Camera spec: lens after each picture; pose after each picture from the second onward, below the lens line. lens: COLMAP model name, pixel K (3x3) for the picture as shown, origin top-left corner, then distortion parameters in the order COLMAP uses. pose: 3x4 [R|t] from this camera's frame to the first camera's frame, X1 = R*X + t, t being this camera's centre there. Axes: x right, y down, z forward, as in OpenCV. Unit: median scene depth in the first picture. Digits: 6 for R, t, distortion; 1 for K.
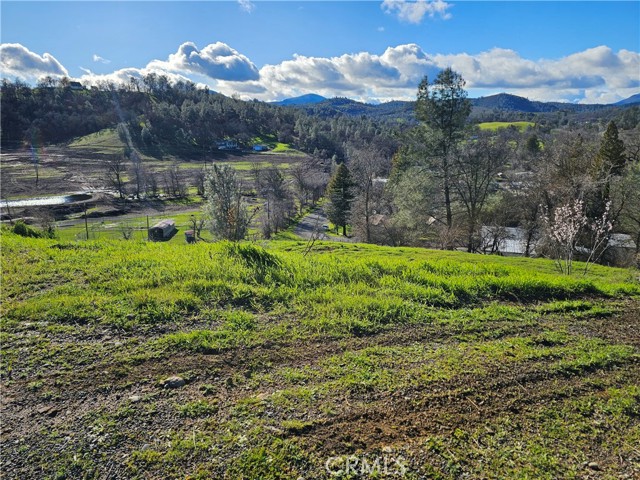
lens RADIAL K [[423.4, 0, 324.1], [0, 423.4, 251.2], [0, 0, 1]] dist [0.059386, -0.045862]
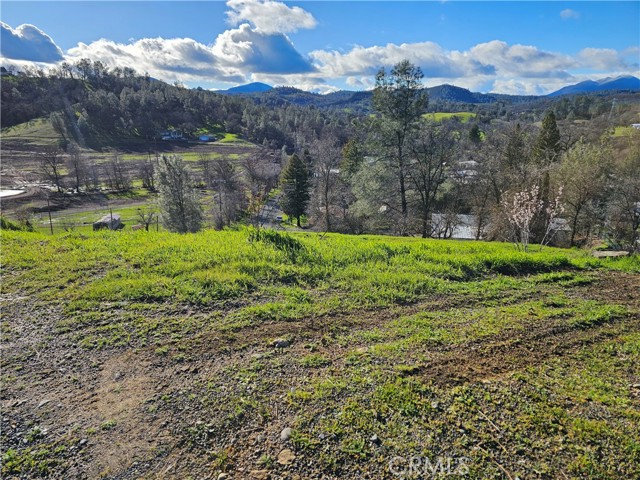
lens RADIAL K [[423.4, 0, 318.0], [0, 423.4, 253.0], [0, 0, 1]] dist [0.059386, -0.045862]
pose [[0.994690, -0.030416, 0.098315, -0.027431], [0.027940, 0.999259, 0.026460, 0.002890], [-0.099047, -0.023572, 0.994804, -0.010473]]
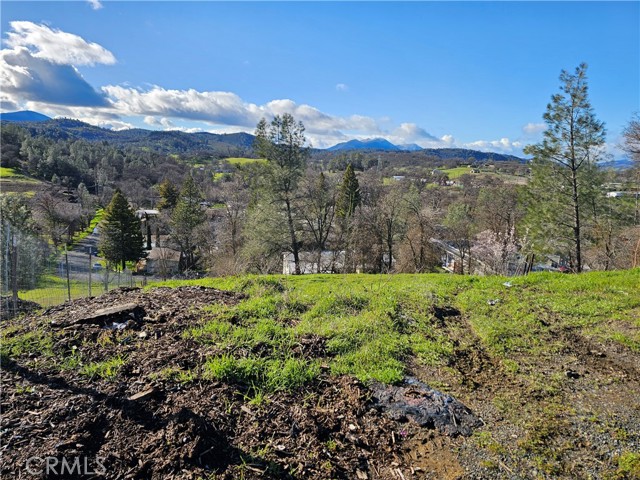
lens RADIAL K [[423.4, 0, 321.8], [0, 423.4, 240.6], [0, 0, 1]] dist [0.059386, -0.045862]
pose [[0.847886, -0.048883, 0.527920, -0.273306], [0.098321, 0.992966, -0.065968, -0.014625], [-0.520982, 0.107839, 0.846728, 0.033442]]
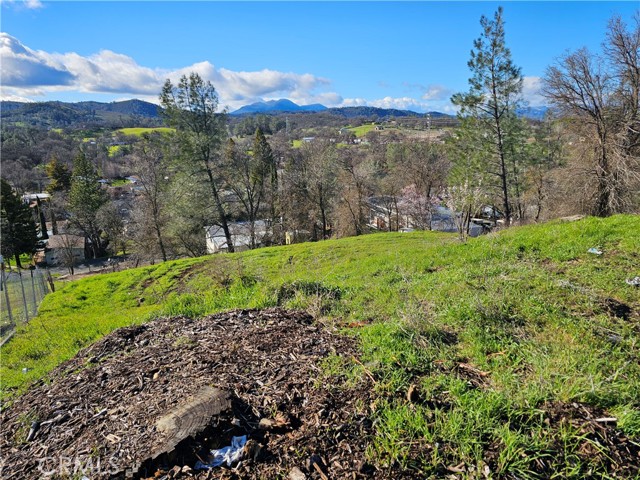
lens RADIAL K [[423.4, 0, 317.4], [0, 423.4, 244.1], [0, 0, 1]] dist [0.059386, -0.045862]
pose [[0.725647, -0.184439, 0.662886, -0.280341], [0.202645, 0.977961, 0.050273, -0.029632], [-0.657549, 0.097850, 0.747030, 0.099987]]
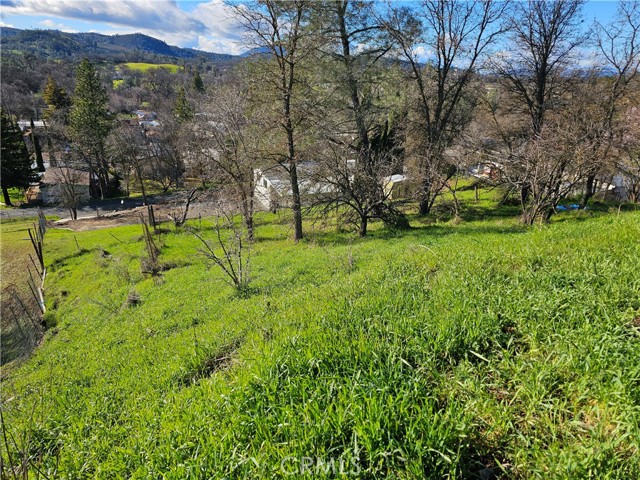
lens RADIAL K [[423.4, 0, 326.9], [0, 423.4, 245.1], [0, 0, 1]] dist [0.059386, -0.045862]
pose [[0.728156, -0.213310, 0.651373, -0.149042], [0.145025, 0.976772, 0.157750, -0.042124], [-0.669892, -0.020401, 0.742178, 0.731778]]
